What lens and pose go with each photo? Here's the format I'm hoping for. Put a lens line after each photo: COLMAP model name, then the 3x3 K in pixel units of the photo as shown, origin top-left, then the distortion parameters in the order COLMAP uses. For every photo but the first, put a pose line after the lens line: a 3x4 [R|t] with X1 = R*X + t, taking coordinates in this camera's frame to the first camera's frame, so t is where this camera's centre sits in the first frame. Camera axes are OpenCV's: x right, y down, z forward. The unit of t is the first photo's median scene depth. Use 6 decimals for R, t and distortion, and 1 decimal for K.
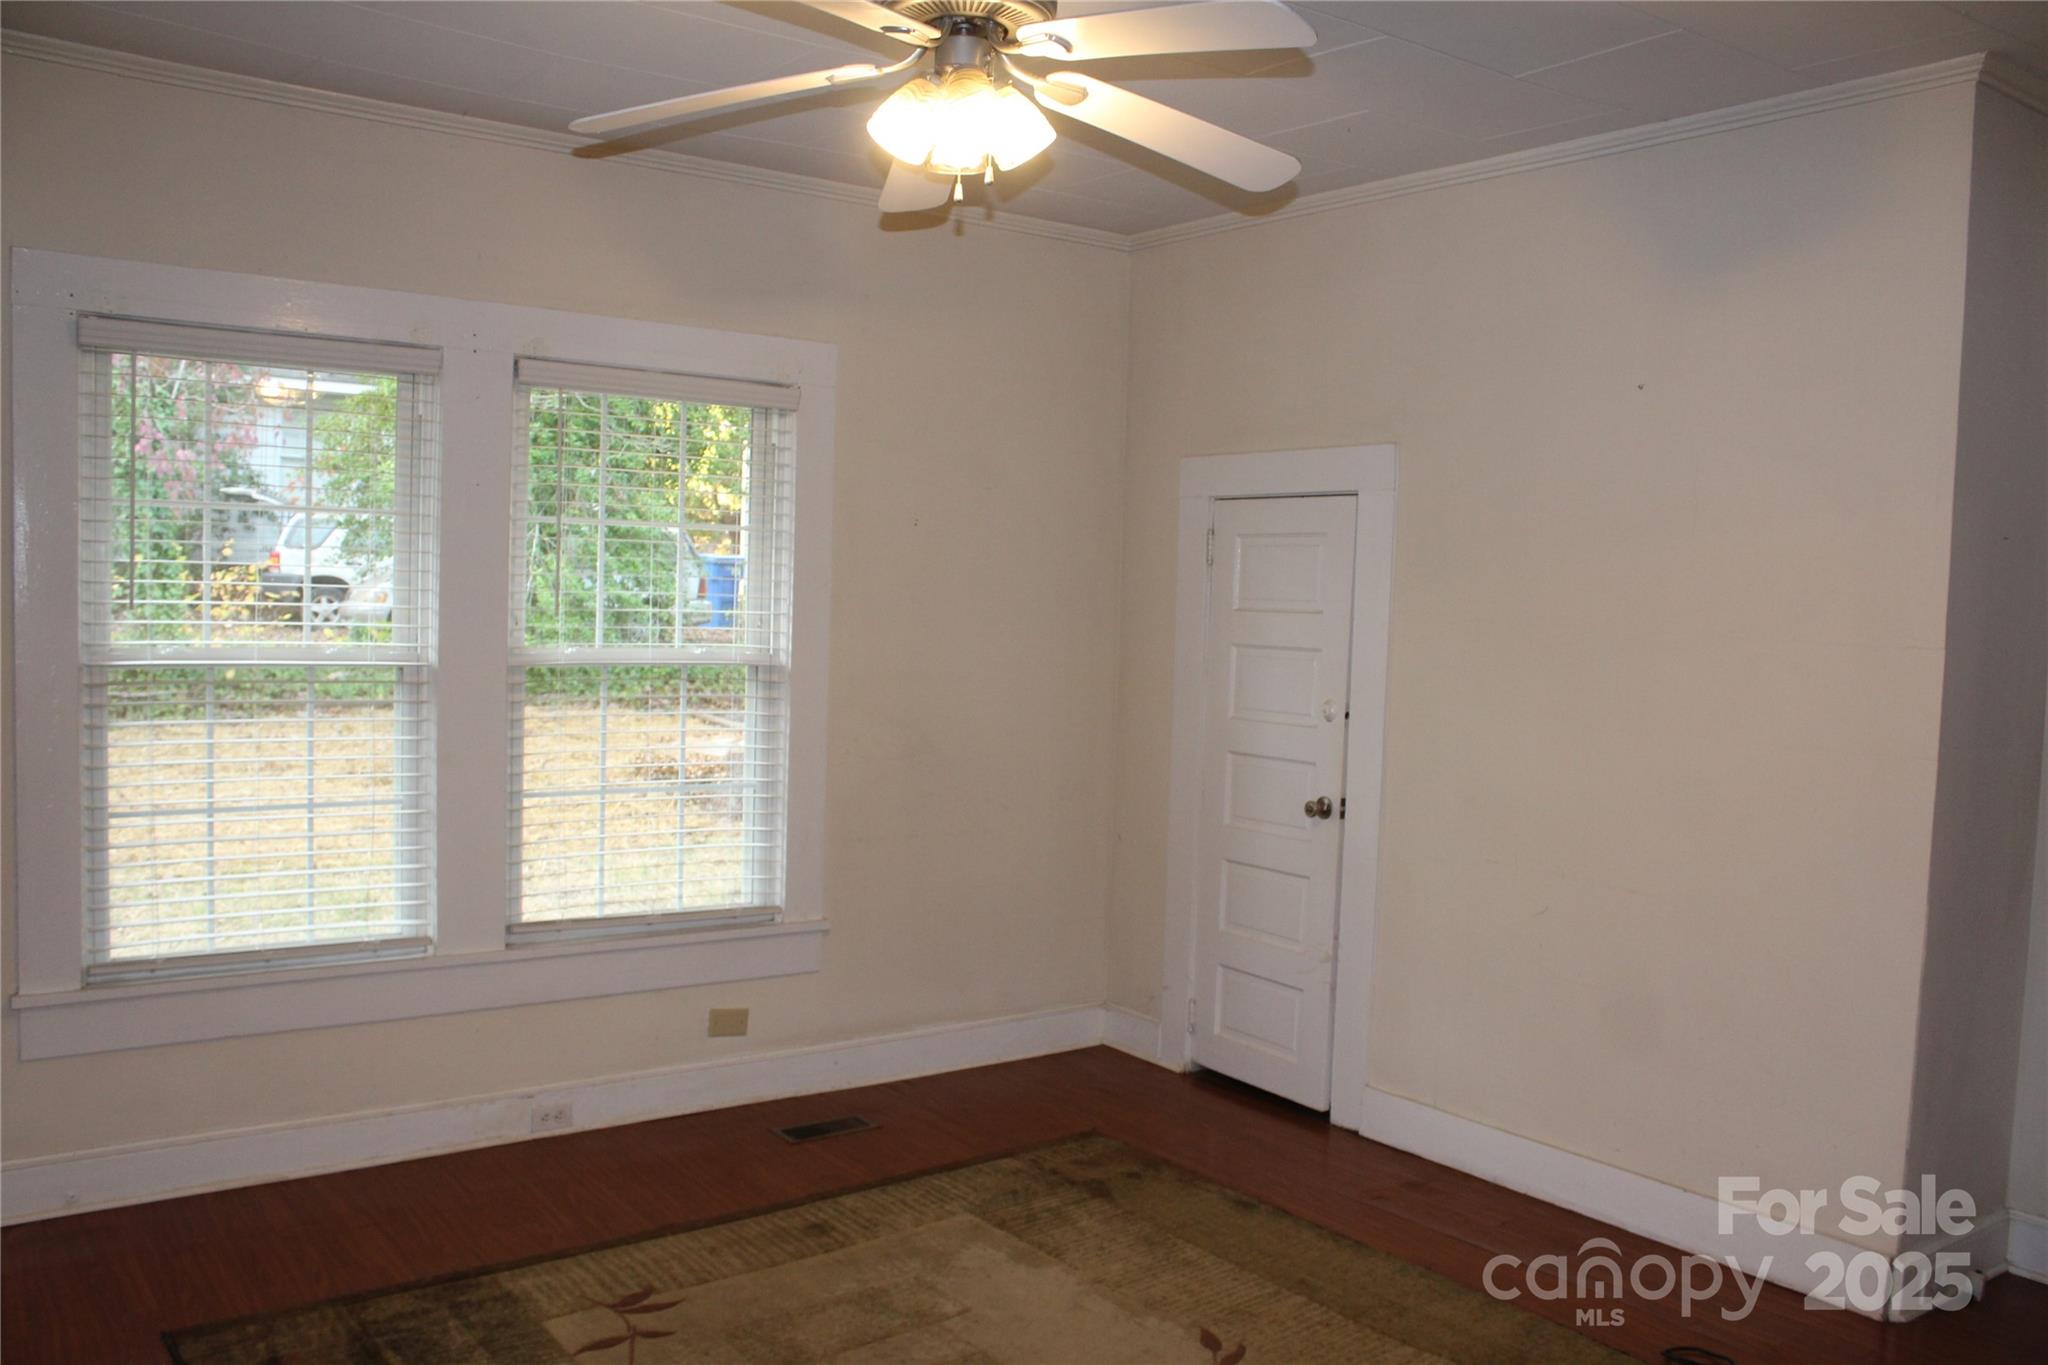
lens RADIAL K [[1716.0, 0, 1019.9], [0, 1716.0, 691.9], [0, 0, 1]] dist [-0.118170, 0.069881]
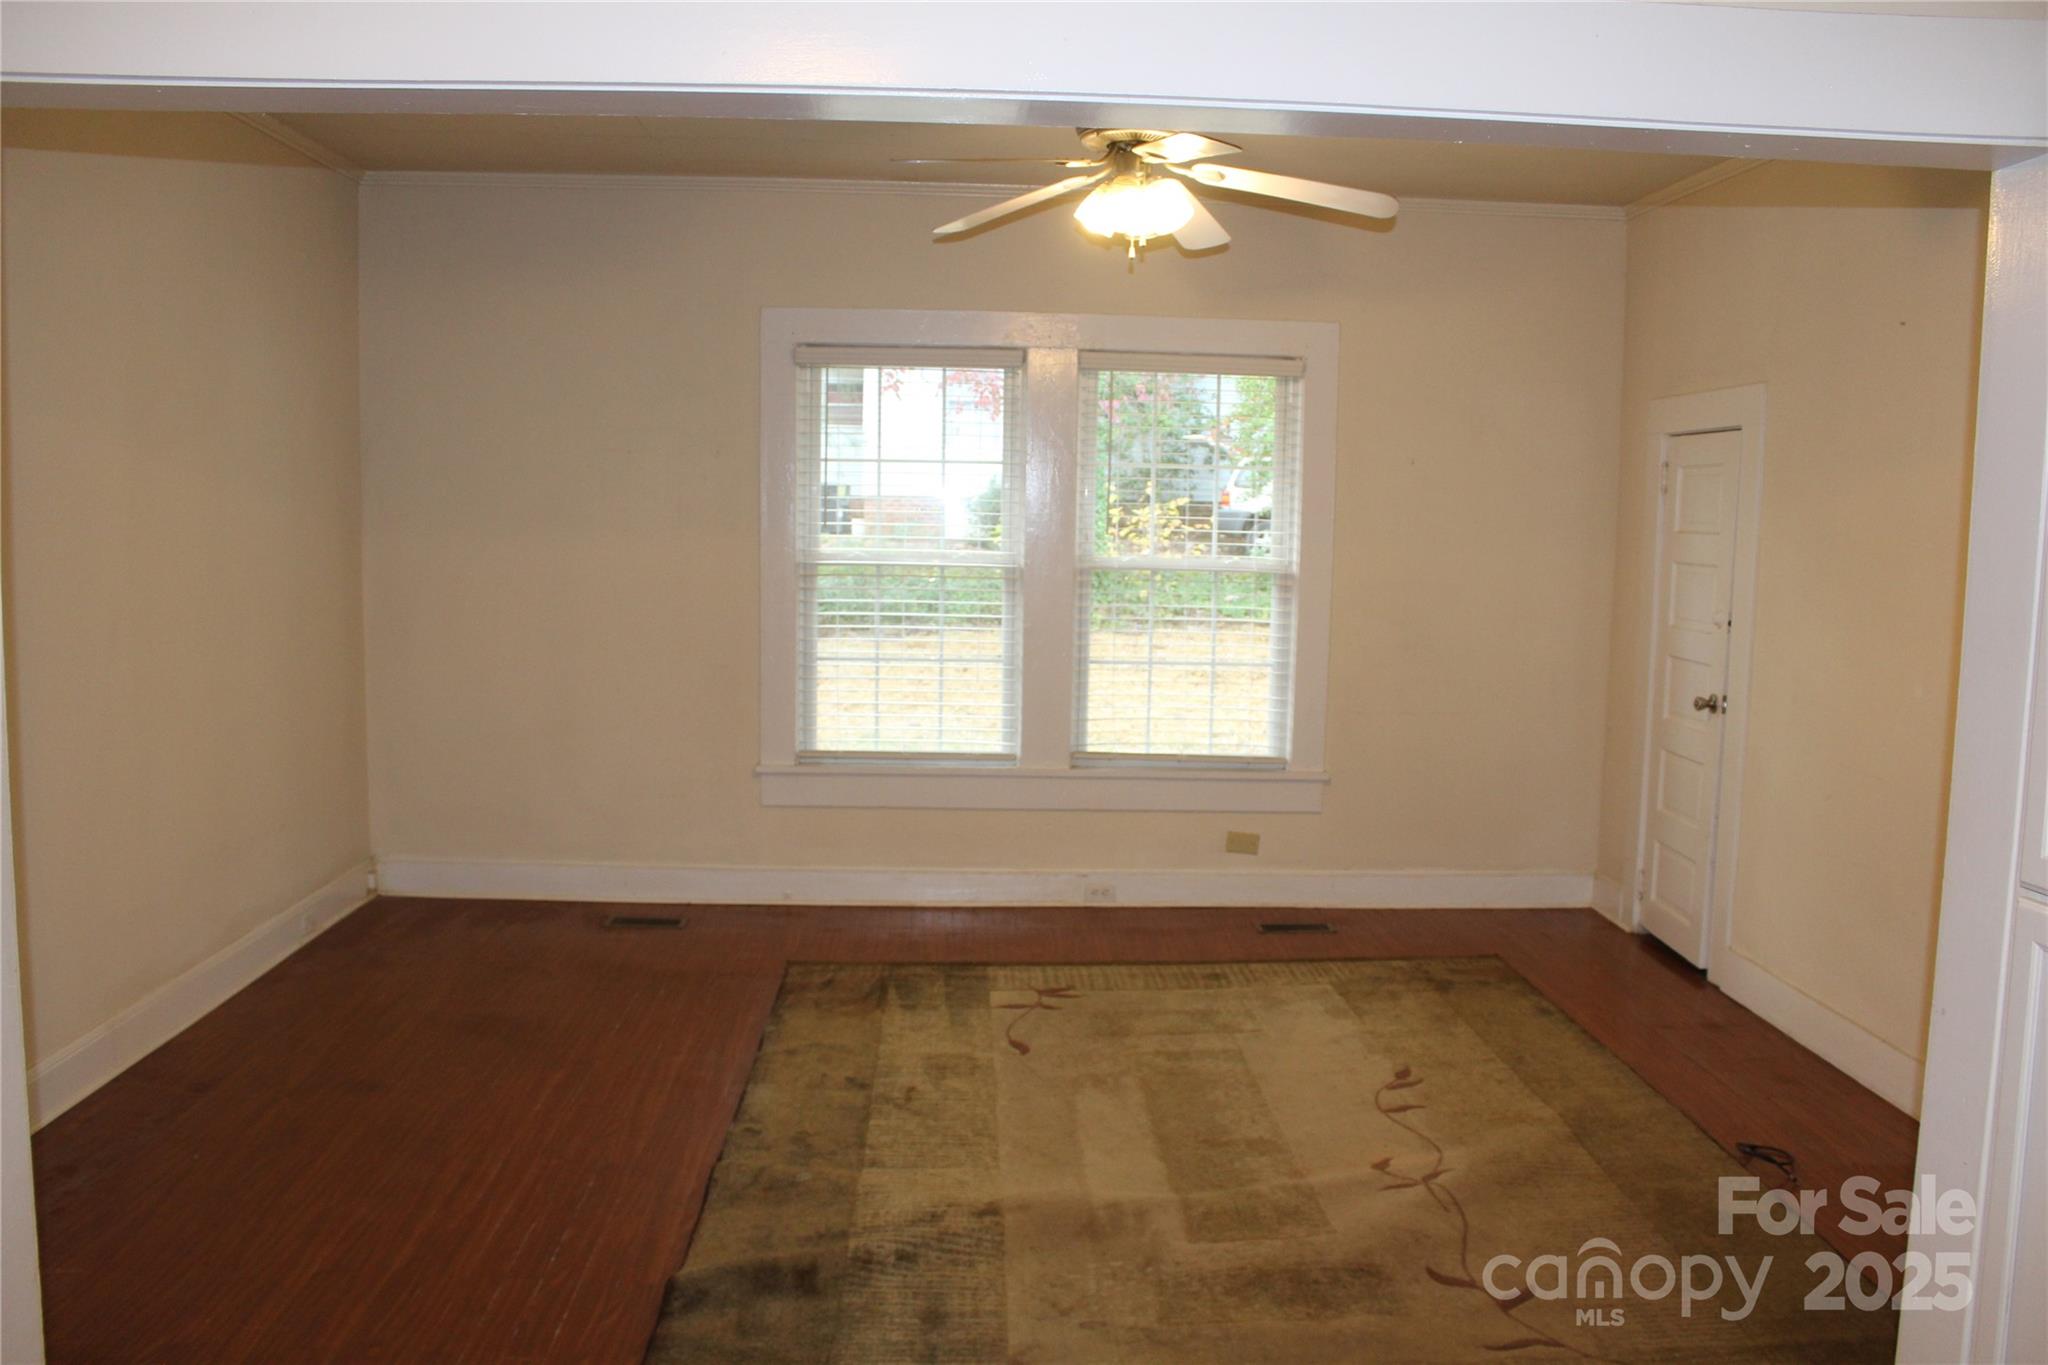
lens RADIAL K [[1716.0, 0, 1024.3], [0, 1716.0, 679.2], [0, 0, 1]] dist [-0.118170, 0.069881]
pose [[0.829230, 0.043979, -0.557174, 0.464554], [-0.028049, 0.998918, 0.037103, 0.024476], [0.558203, -0.015139, 0.829566, -0.214744]]
